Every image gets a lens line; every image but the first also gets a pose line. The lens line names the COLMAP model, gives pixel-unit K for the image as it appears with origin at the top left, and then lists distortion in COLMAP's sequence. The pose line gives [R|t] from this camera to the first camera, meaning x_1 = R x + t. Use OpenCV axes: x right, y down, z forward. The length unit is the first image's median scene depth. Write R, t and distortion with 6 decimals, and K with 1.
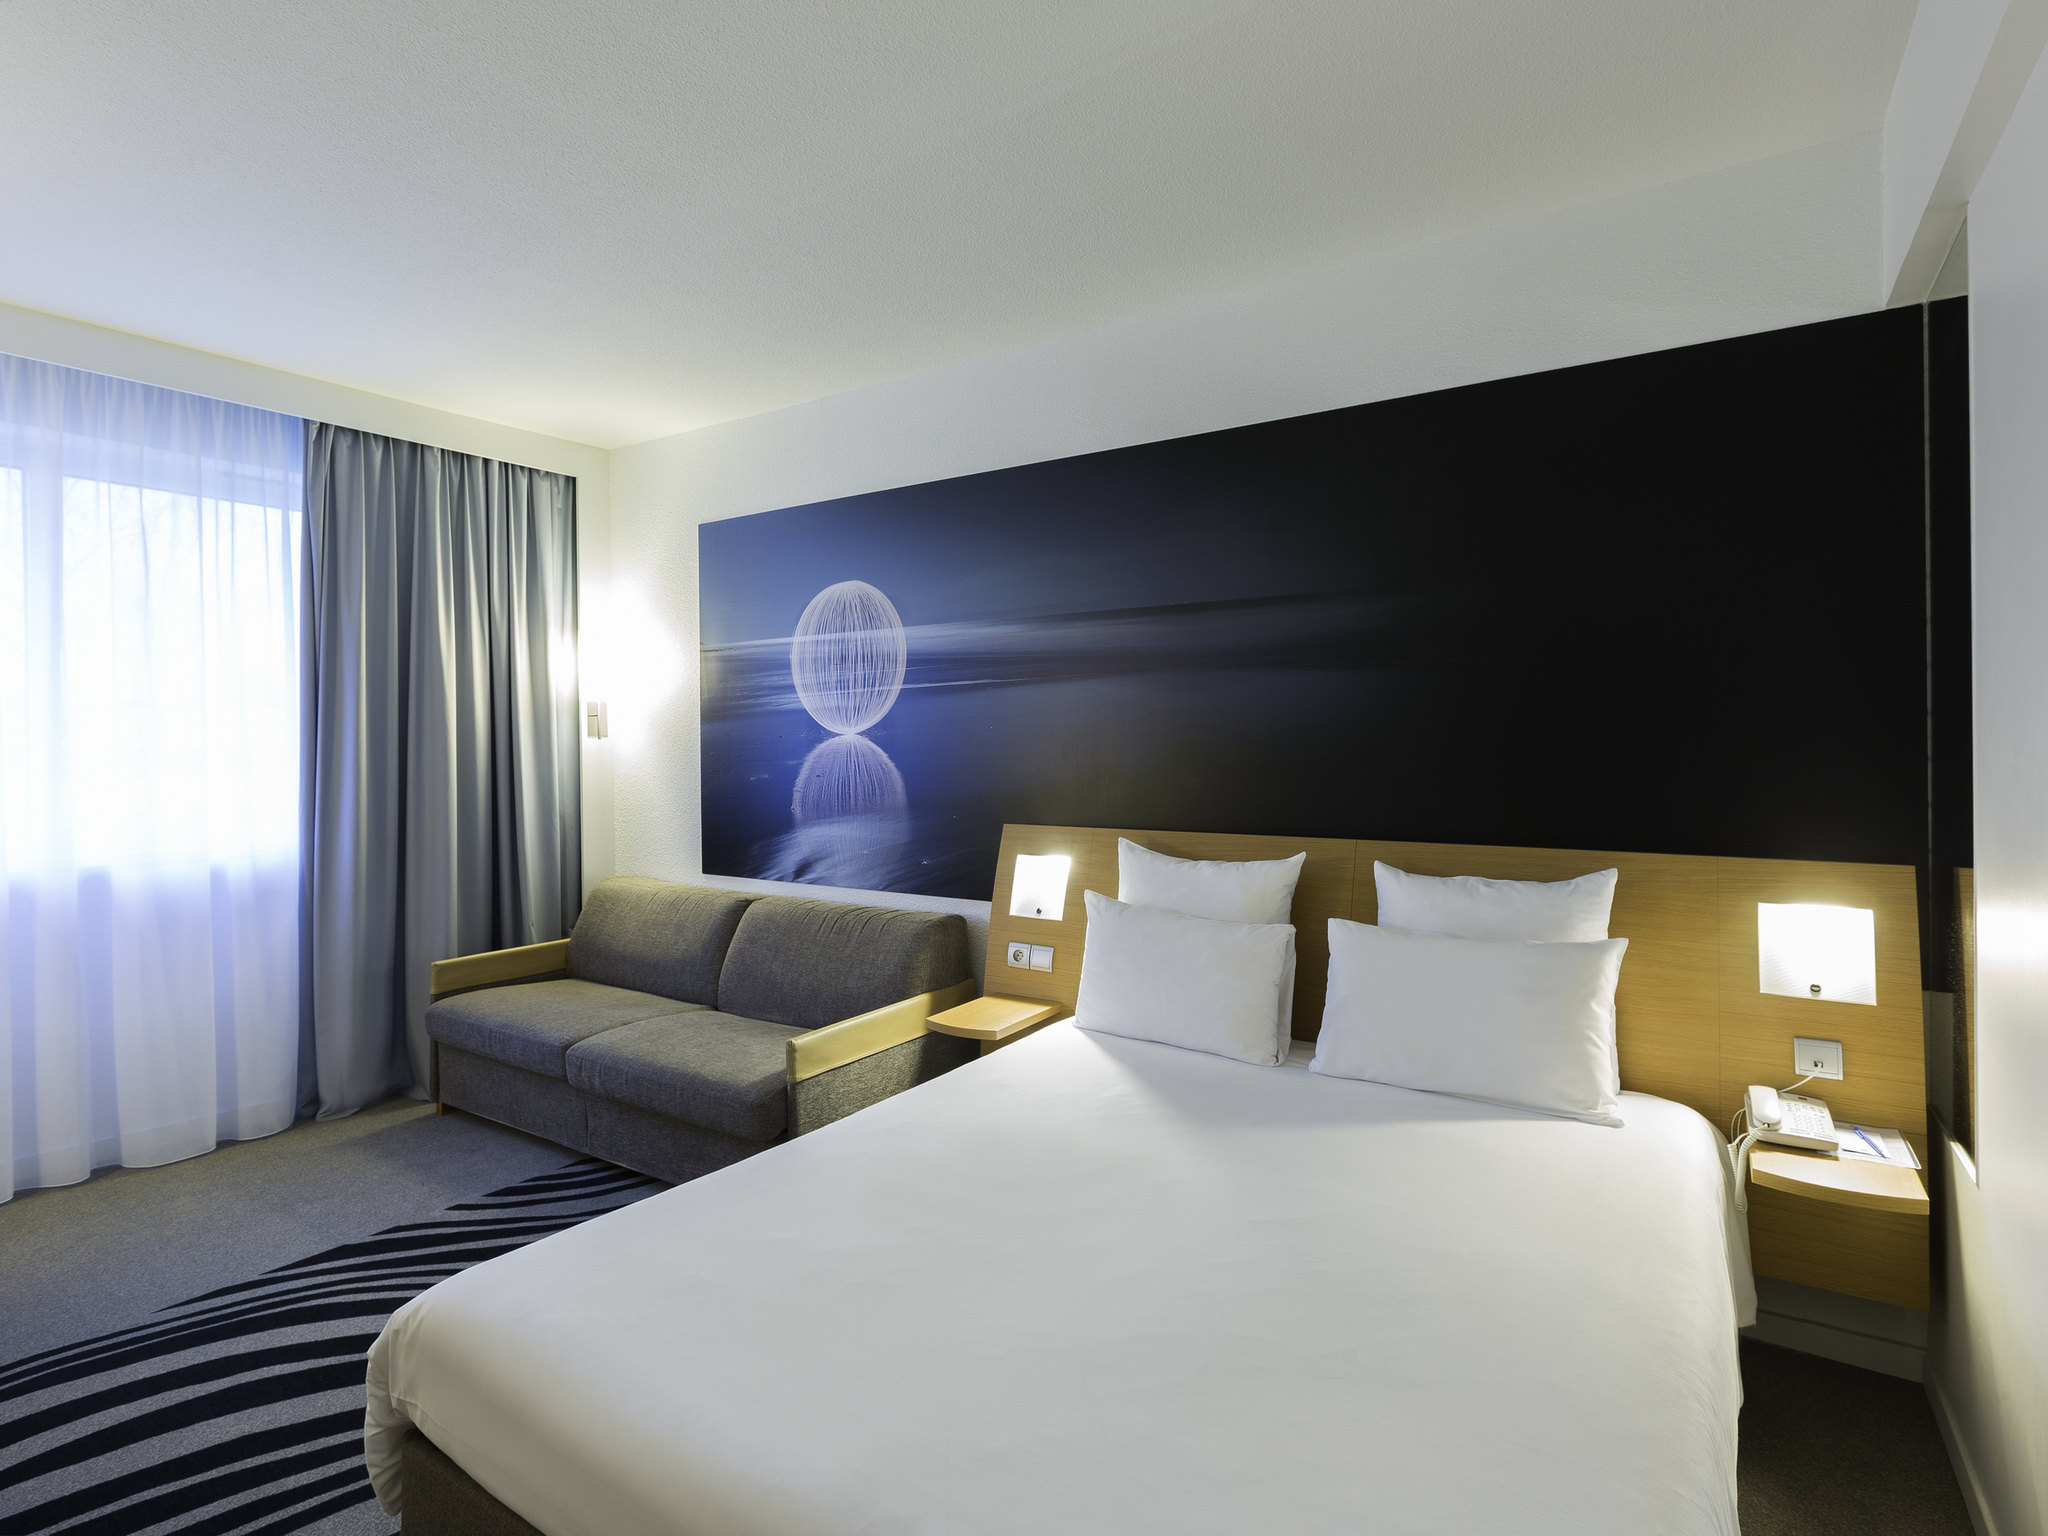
lens RADIAL K [[1054.1, 0, 1019.8], [0, 1054.1, 753.8], [0, 0, 1]] dist [-0.003075, 0.001353]
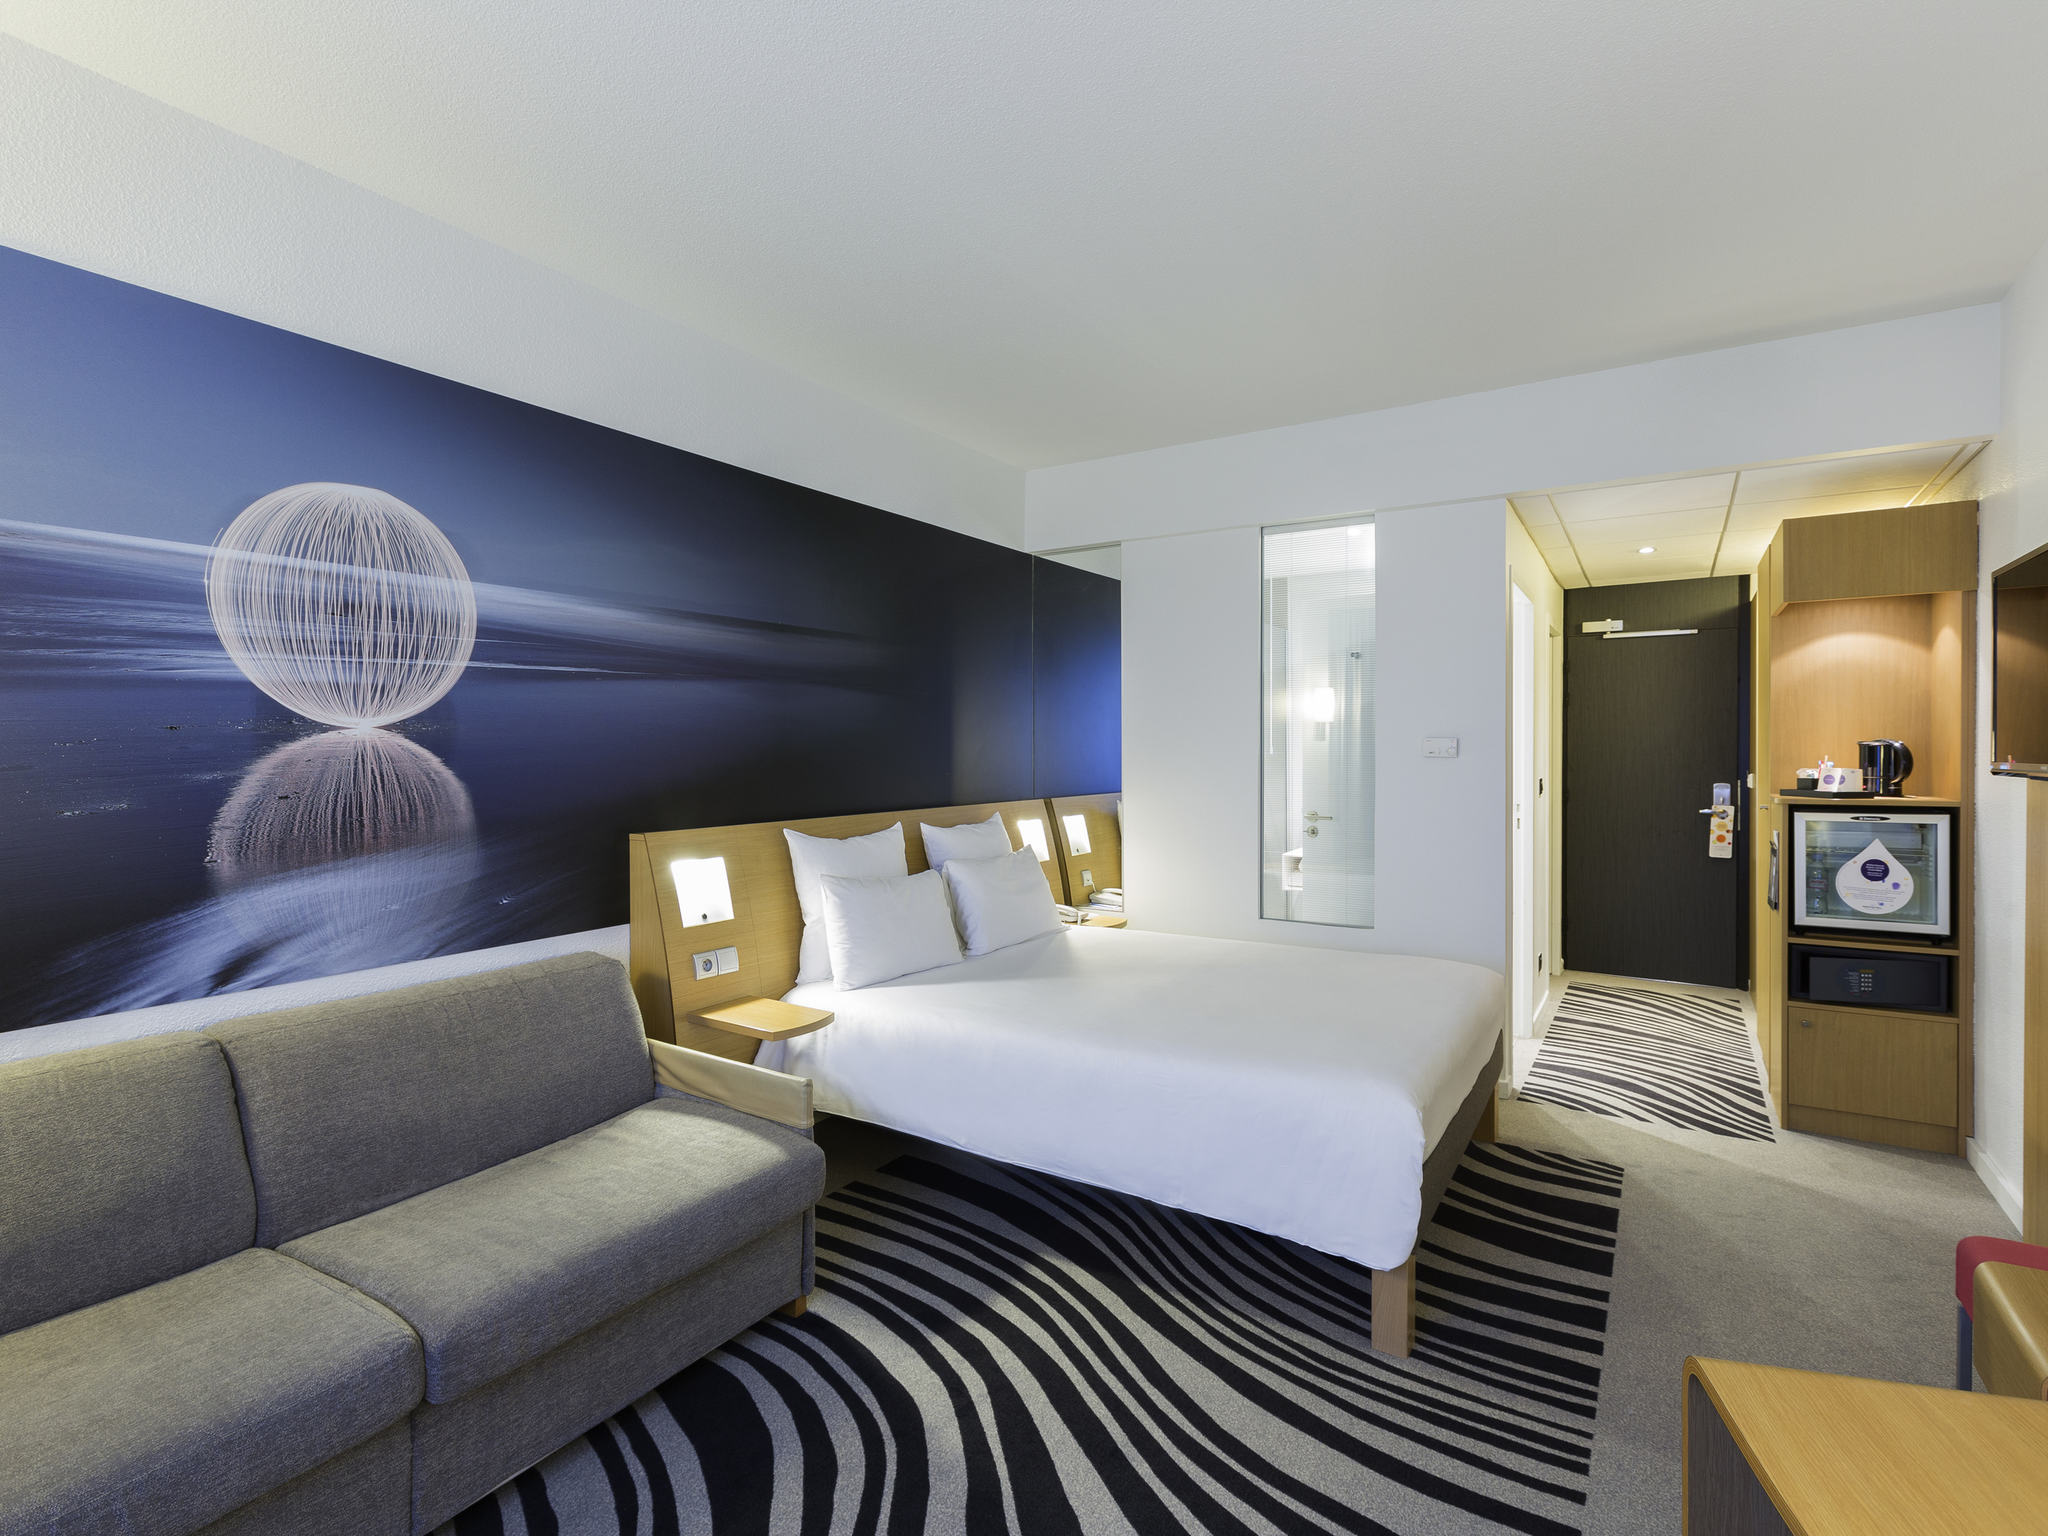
lens RADIAL K [[1054.1, 0, 1013.4], [0, 1054.1, 757.2], [0, 0, 1]] dist [-0.003075, 0.001353]
pose [[-0.038968, -0.003299, 0.999235, -0.810333], [0.012804, 0.999911, 0.003801, 0.001775], [-0.999158, 0.012942, -0.038923, 0.631929]]
